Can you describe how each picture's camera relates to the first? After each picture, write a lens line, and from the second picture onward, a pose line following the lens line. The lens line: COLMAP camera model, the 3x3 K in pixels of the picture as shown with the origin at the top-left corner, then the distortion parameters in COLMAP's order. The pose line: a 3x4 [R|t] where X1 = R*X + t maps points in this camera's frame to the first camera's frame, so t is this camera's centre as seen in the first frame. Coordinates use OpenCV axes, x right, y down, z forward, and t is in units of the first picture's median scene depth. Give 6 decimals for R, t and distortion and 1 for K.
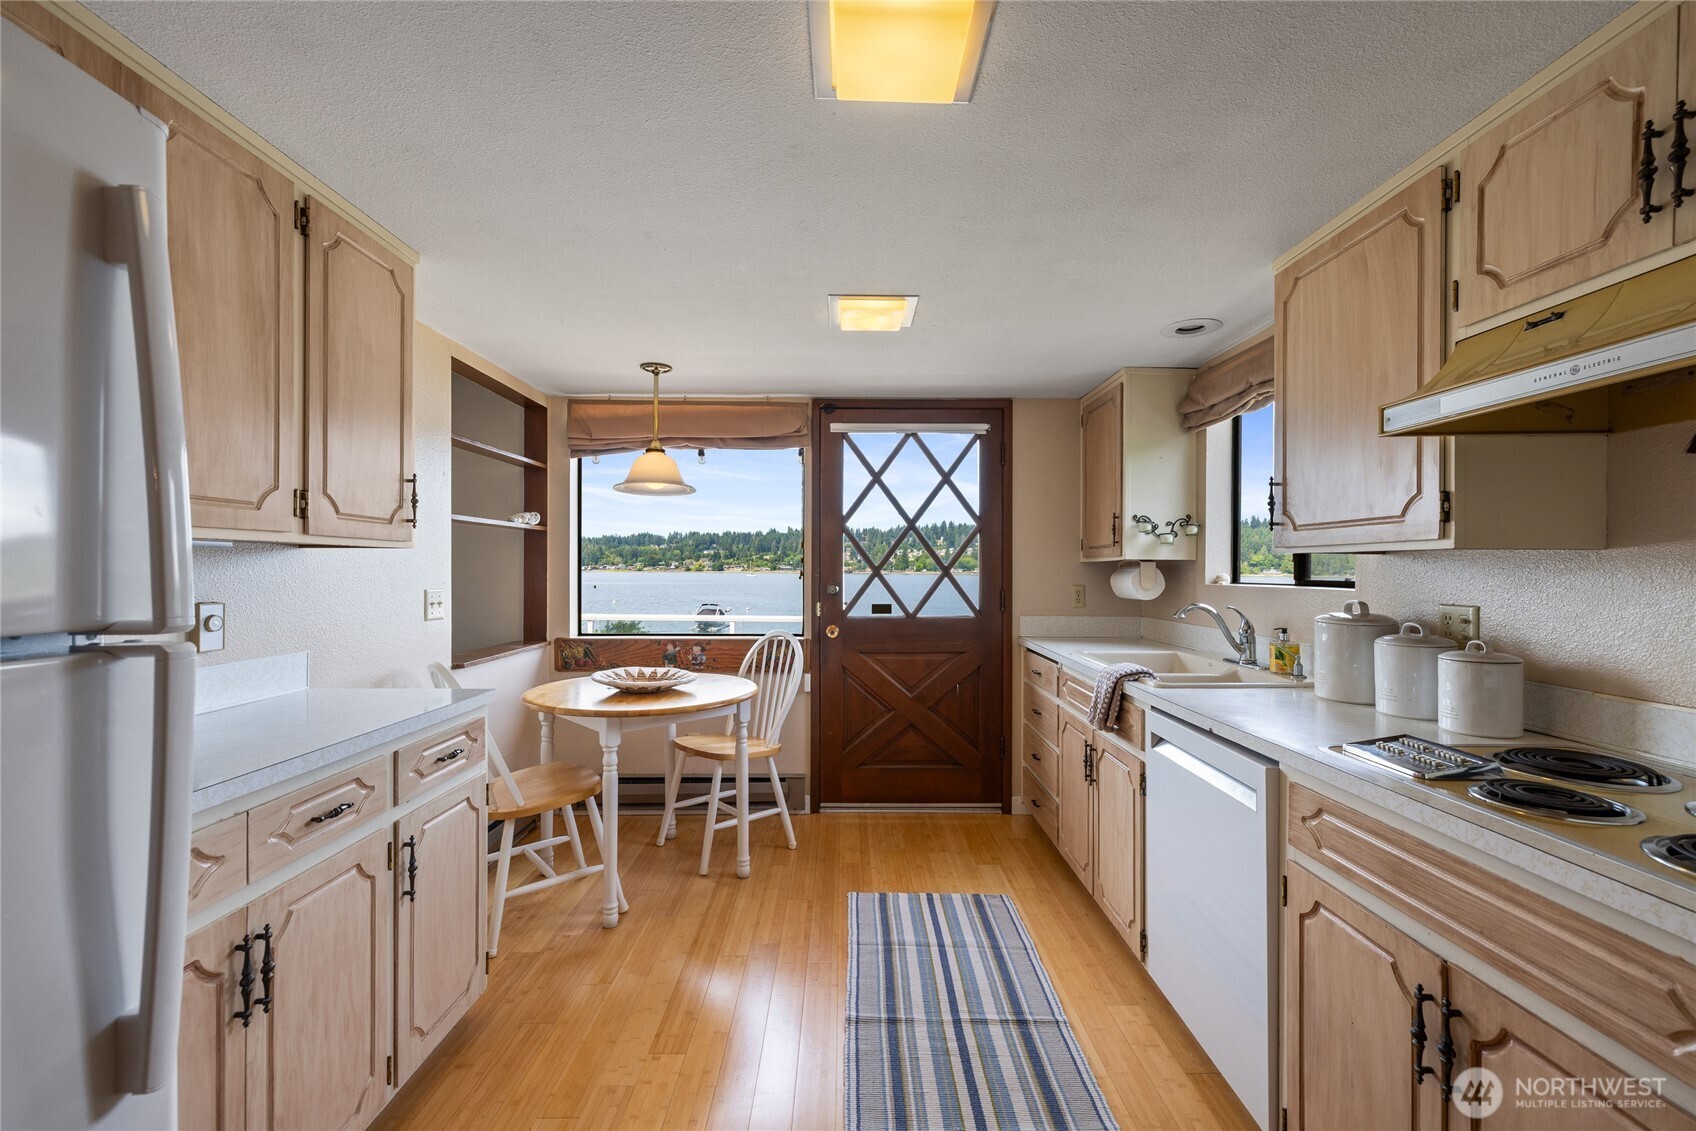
lens RADIAL K [[720.9, 0, 857.1], [0, 720.9, 569.4], [0, 0, 1]] dist [0.000048, 0.000142]
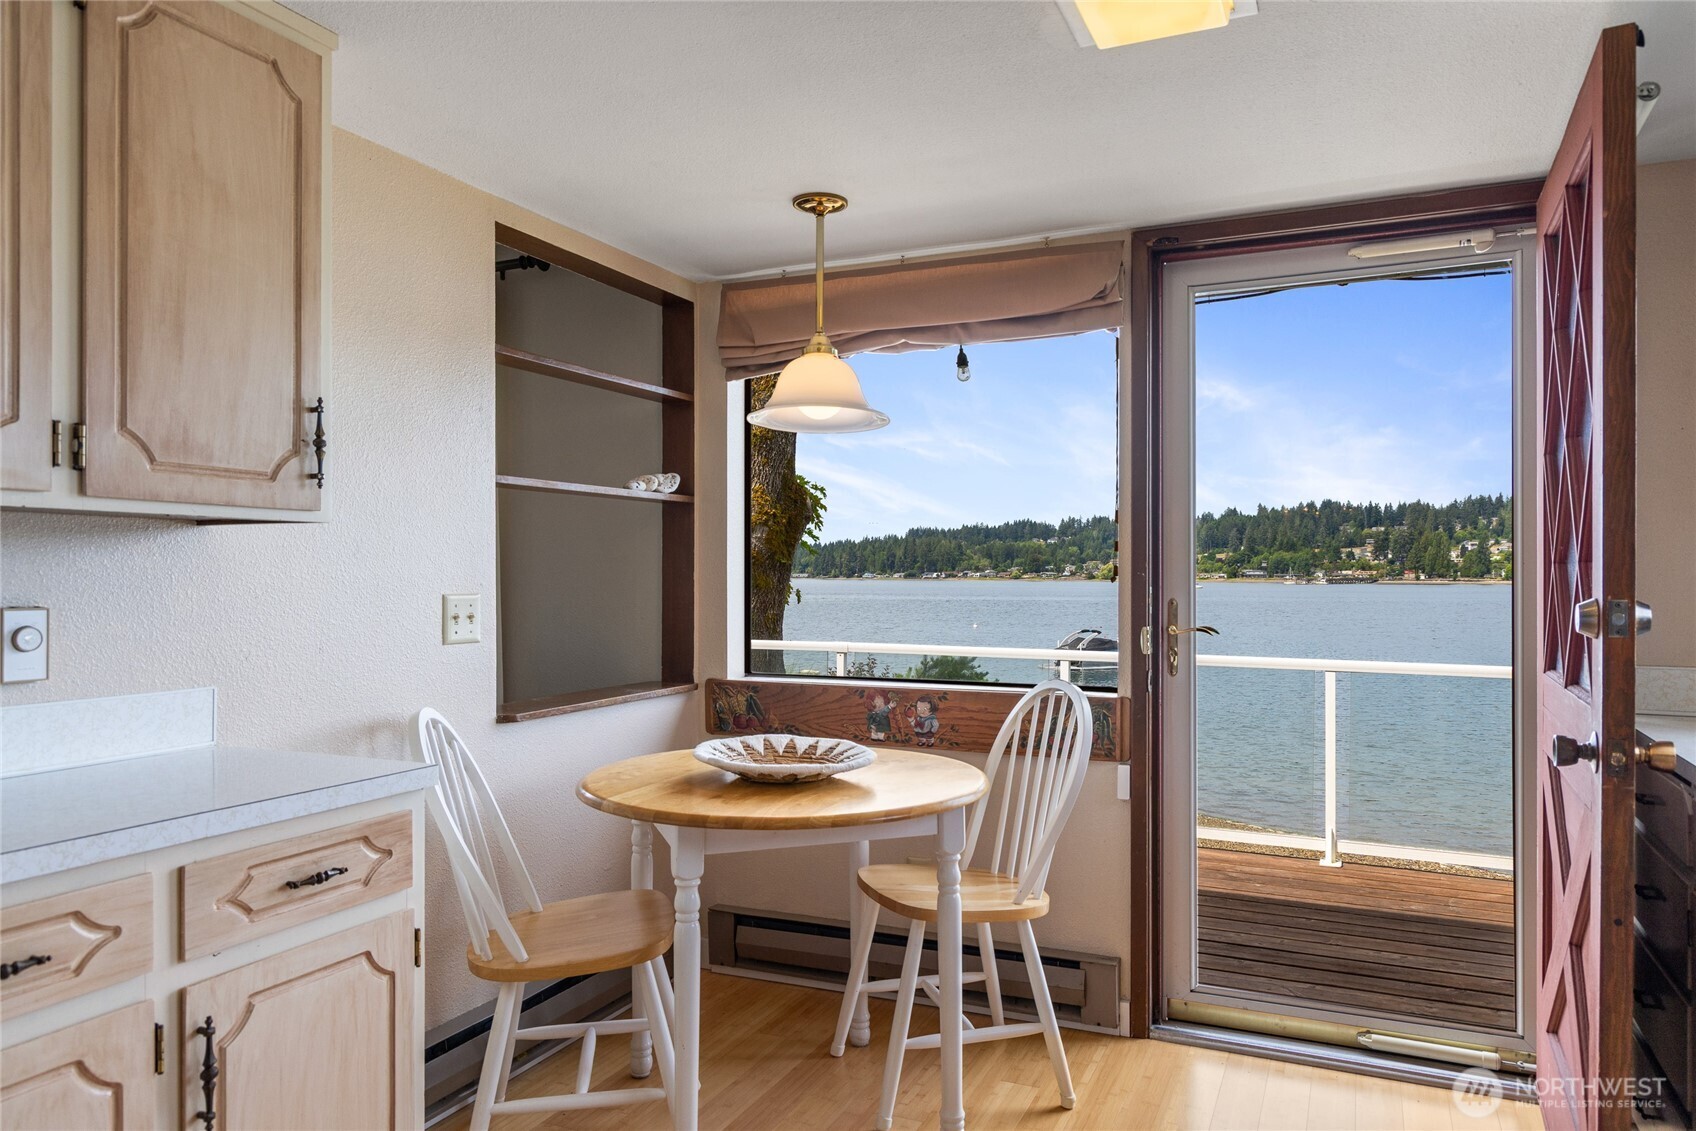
lens RADIAL K [[1142.4, 0, 856.9], [0, 1142.4, 572.9], [0, 0, 1]] dist [0.002658, 0.001099]
pose [[0.905423, -0.005087, -0.424480, 0.127415], [0.003492, 0.999984, -0.004534, 0.012574], [0.424496, 0.002622, 0.905426, 0.214358]]
